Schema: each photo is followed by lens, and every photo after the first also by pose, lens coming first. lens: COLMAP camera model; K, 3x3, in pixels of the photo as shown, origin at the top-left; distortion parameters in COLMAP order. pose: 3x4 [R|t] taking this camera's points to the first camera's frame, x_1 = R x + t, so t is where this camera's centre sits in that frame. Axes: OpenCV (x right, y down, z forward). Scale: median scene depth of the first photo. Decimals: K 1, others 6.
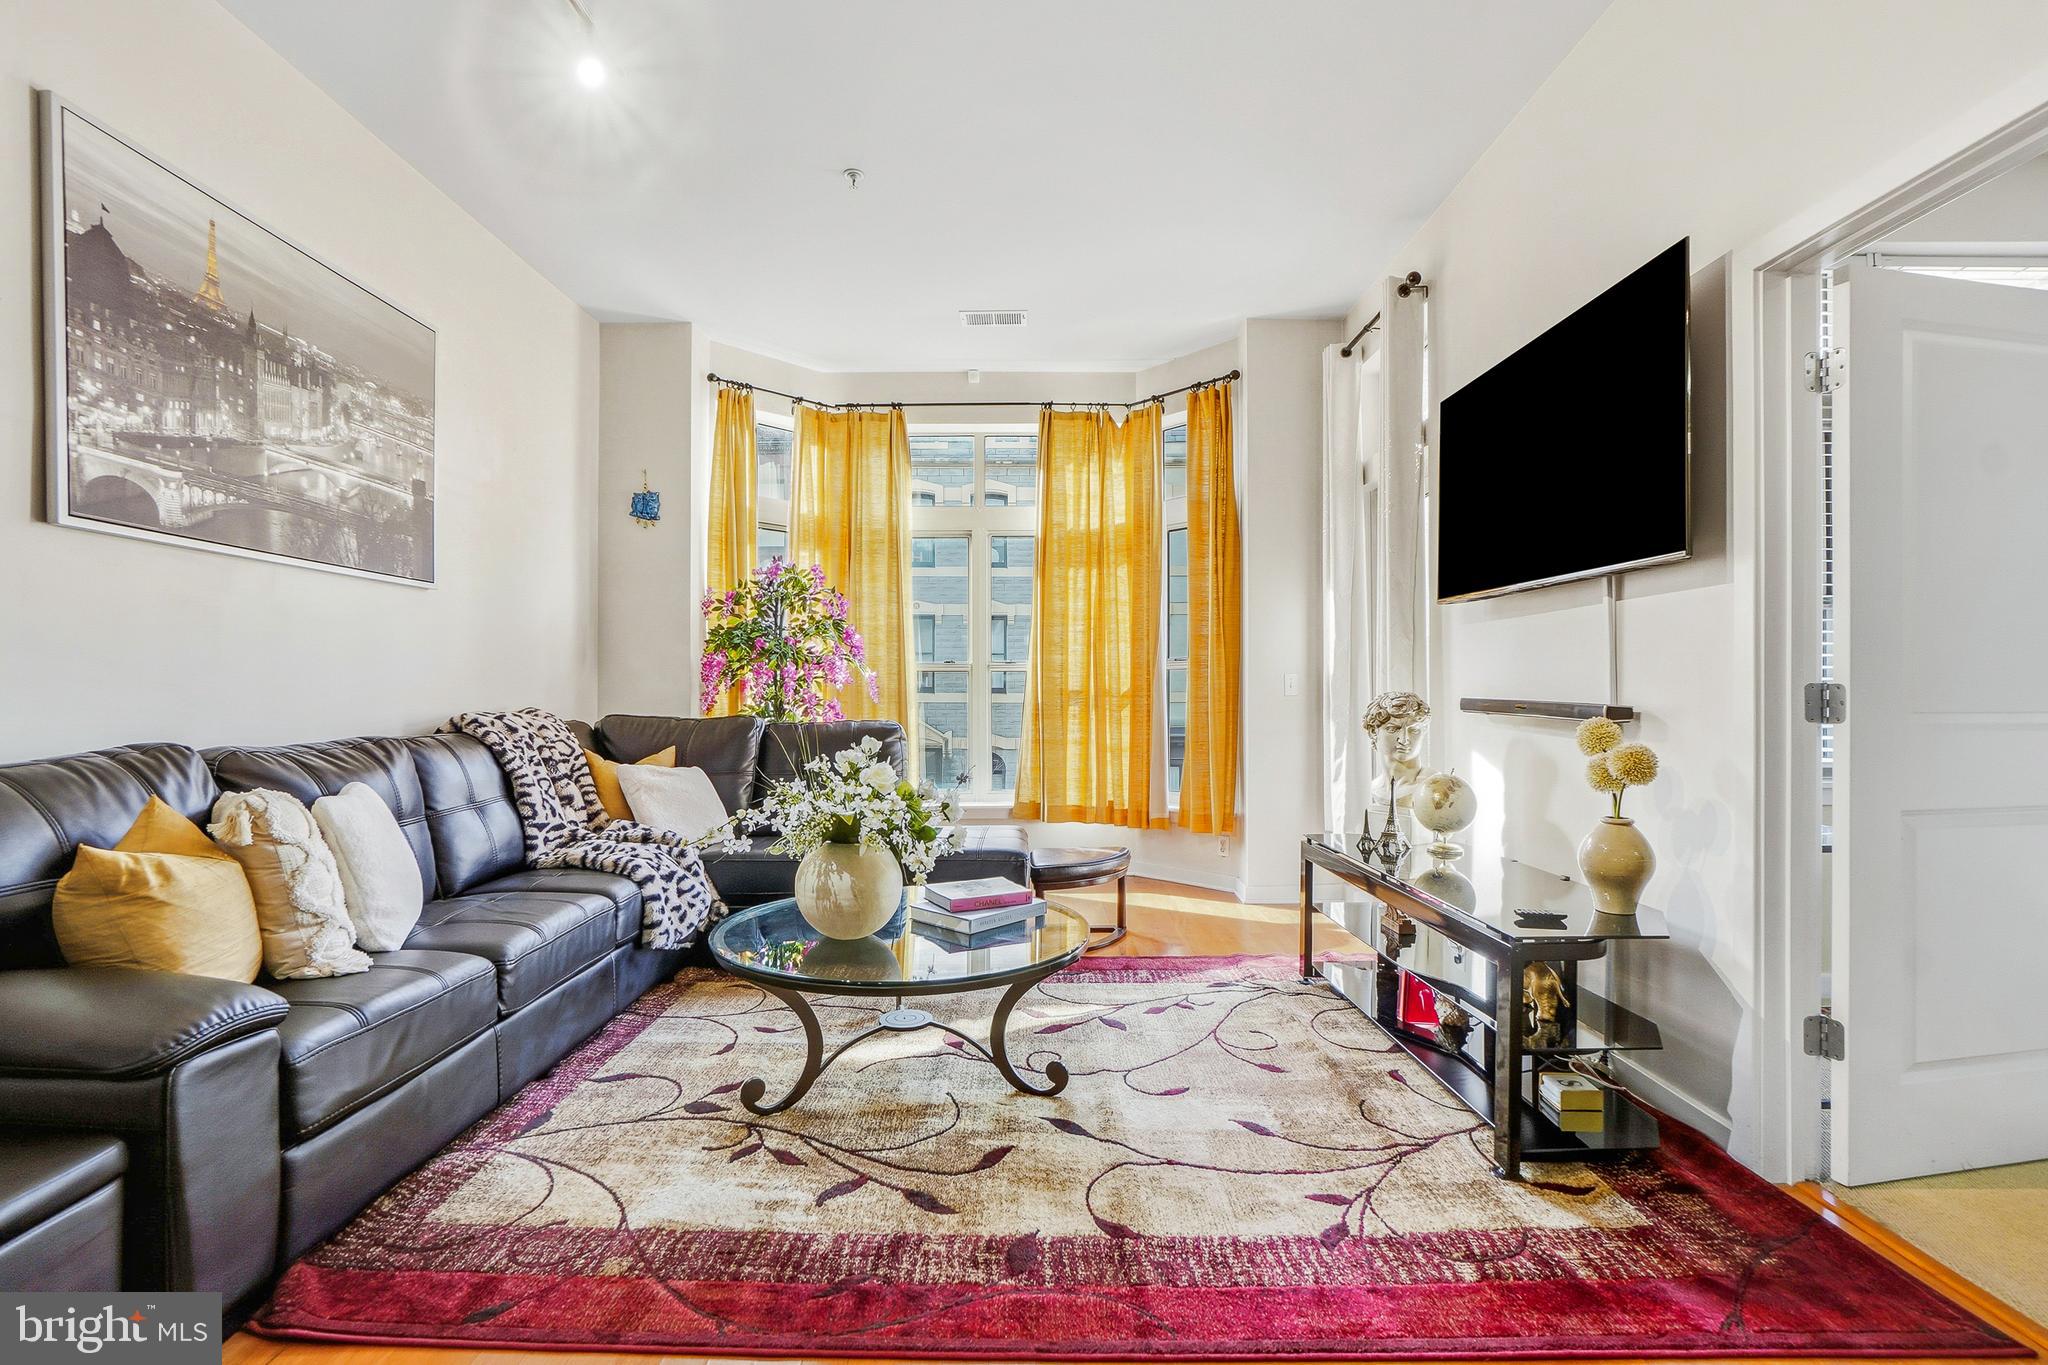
lens RADIAL K [[930.3, 0, 1029.5], [0, 930.3, 691.8], [0, 0, 1]] dist [-0.041662, 0.019403]
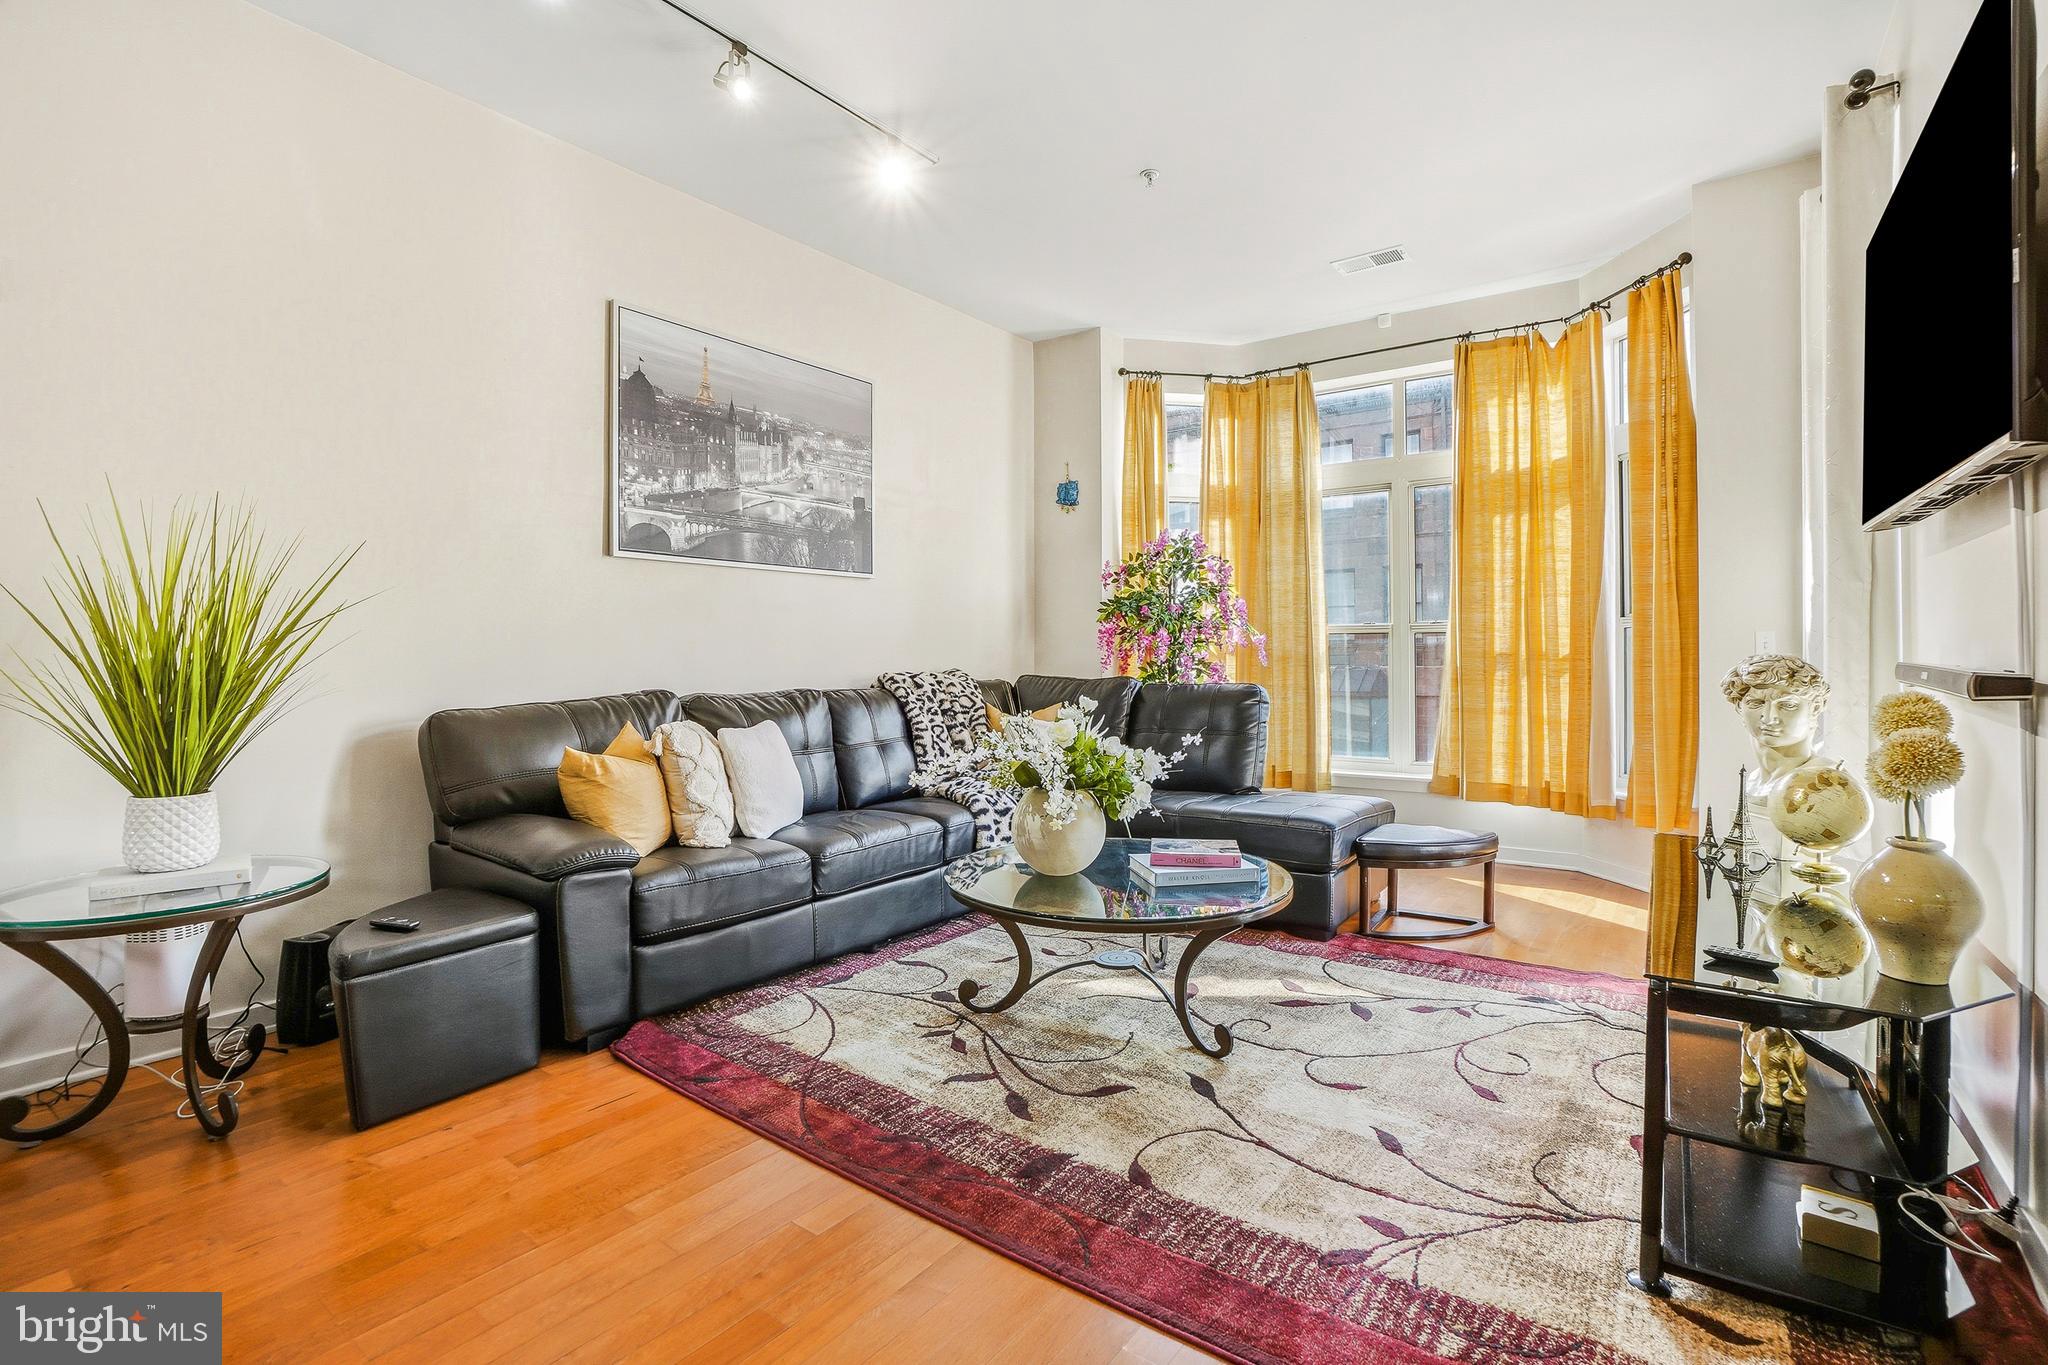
lens RADIAL K [[939.8, 0, 1044.7], [0, 939.8, 650.1], [0, 0, 1]] dist [-0.052807, 0.020741]
pose [[0.812662, -0.005056, -0.582713, 0.363394], [0.002536, 0.999984, -0.005141, -0.001520], [0.582730, 0.002700, 0.812662, 0.052151]]
